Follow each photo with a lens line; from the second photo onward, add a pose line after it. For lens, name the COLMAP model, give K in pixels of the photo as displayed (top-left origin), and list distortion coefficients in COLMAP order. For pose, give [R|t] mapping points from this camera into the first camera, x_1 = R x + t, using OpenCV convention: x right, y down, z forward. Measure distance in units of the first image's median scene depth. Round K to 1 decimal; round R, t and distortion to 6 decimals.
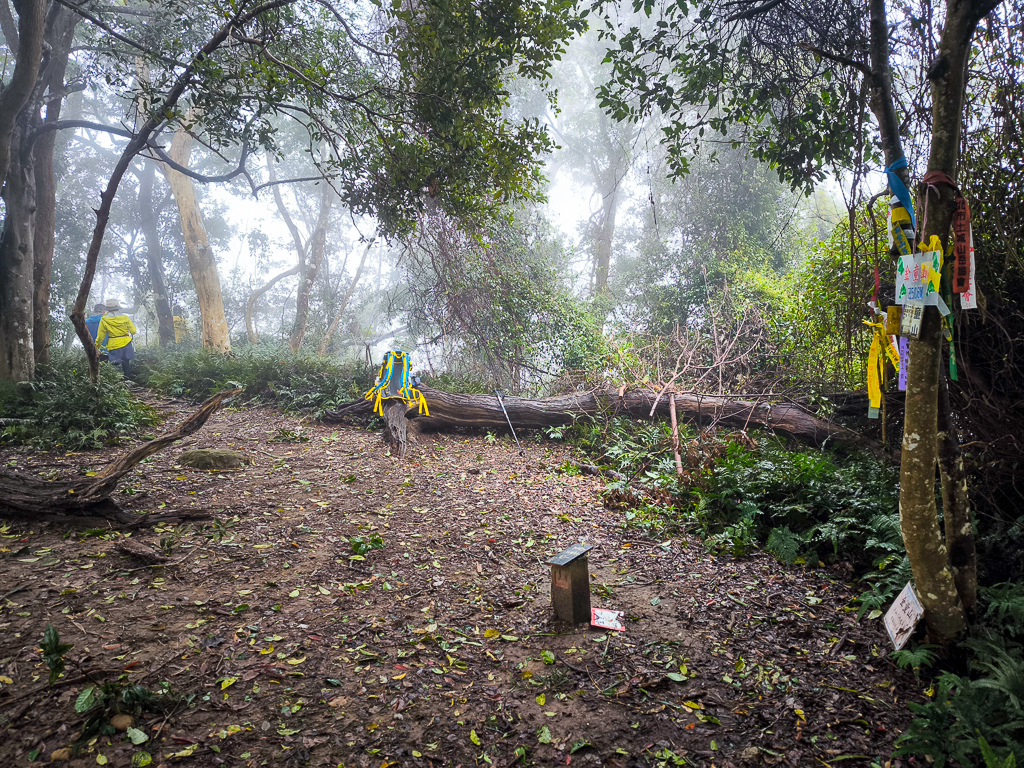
lens RADIAL K [[697.5, 0, 516.0], [0, 697.5, 383.0], [0, 0, 1]] dist [0.032408, -0.029325]
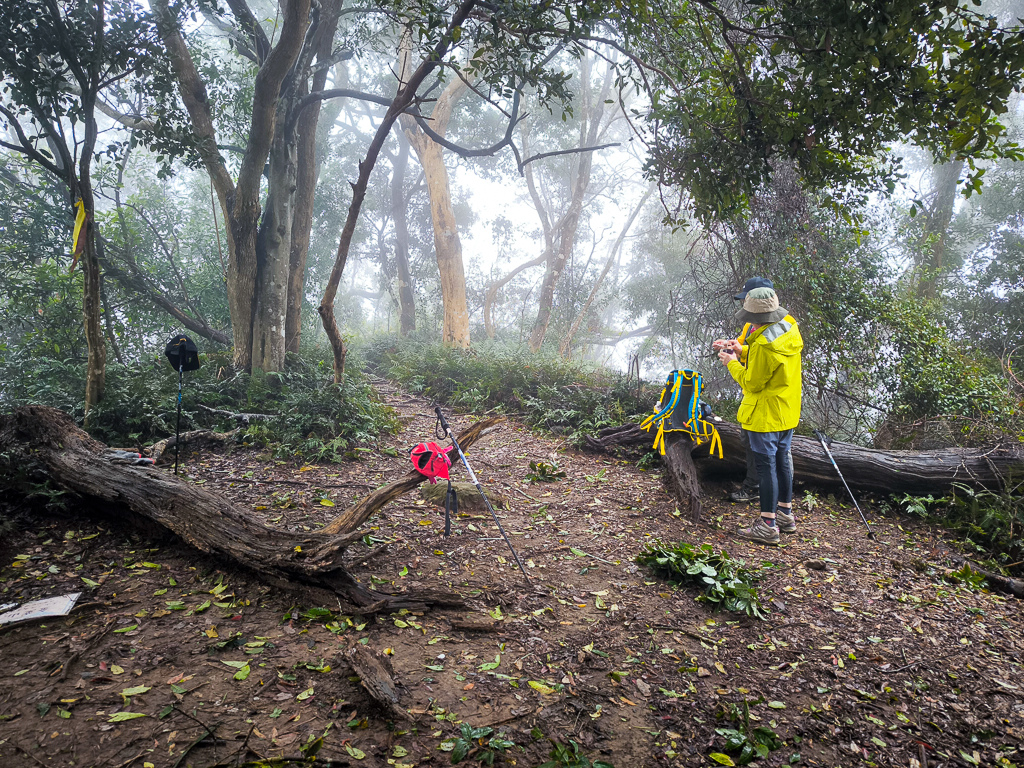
lens RADIAL K [[697.5, 0, 514.8], [0, 697.5, 386.3], [0, 0, 1]] dist [0.032408, -0.029325]
pose [[0.953706, 0.078221, -0.290390, -0.115787], [-0.073602, 0.996927, 0.026813, -0.031972], [0.291595, -0.004198, 0.956533, 0.196208]]
